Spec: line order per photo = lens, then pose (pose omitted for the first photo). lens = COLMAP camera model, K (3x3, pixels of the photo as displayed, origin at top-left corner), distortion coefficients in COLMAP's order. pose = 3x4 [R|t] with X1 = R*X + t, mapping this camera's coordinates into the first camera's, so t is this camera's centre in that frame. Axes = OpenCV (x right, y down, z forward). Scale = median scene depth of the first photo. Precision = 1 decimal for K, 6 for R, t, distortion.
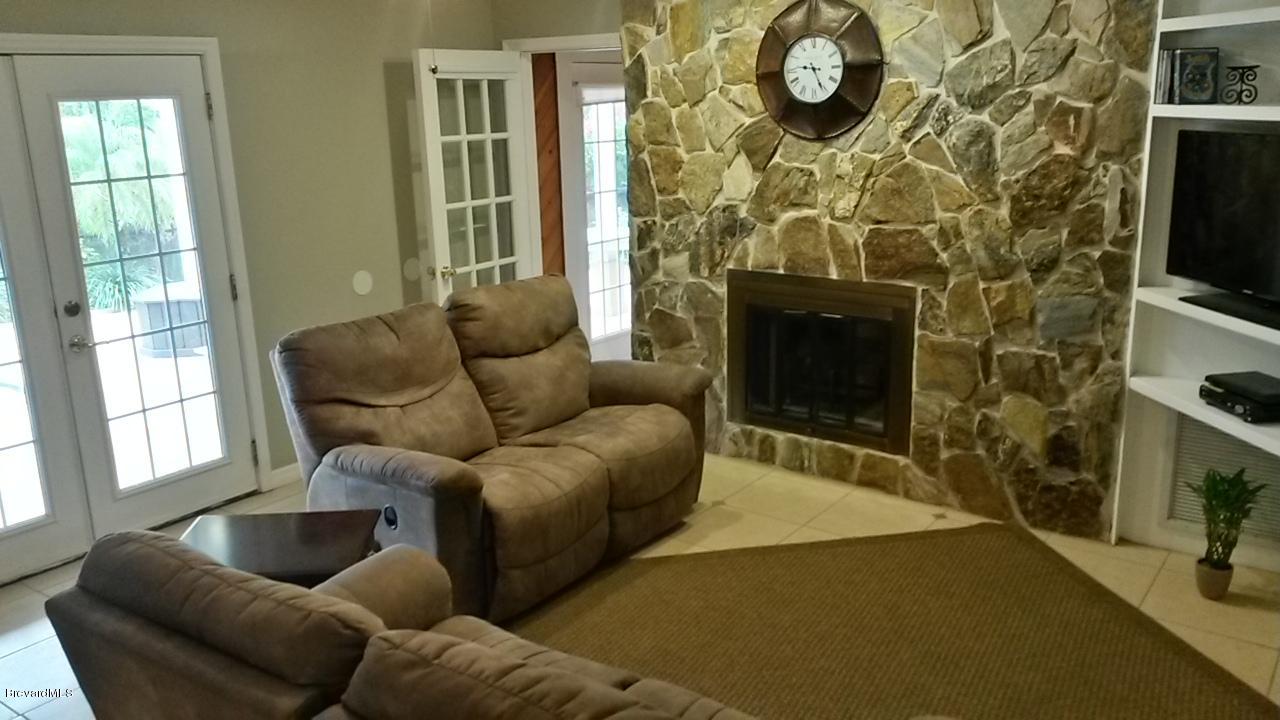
lens RADIAL K [[1044.1, 0, 634.1], [0, 1044.1, 365.2], [0, 0, 1]] dist [0.067773, -0.080115]
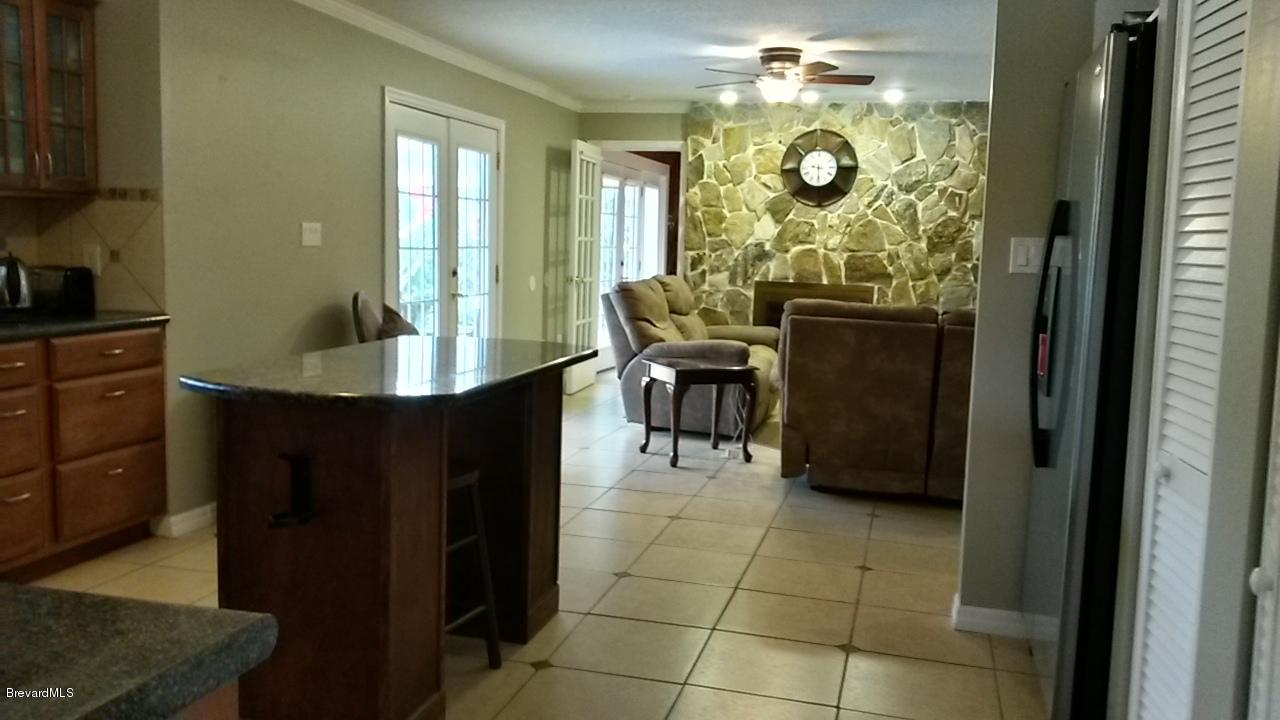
lens RADIAL K [[1044.1, 0, 644.8], [0, 1044.1, 353.4], [0, 0, 1]] dist [0.067773, -0.080115]
pose [[0.920044, 0.011311, 0.391653, -0.821194], [0.044344, 0.990155, -0.132766, 0.268830], [-0.389299, 0.139518, 0.910484, -0.504078]]
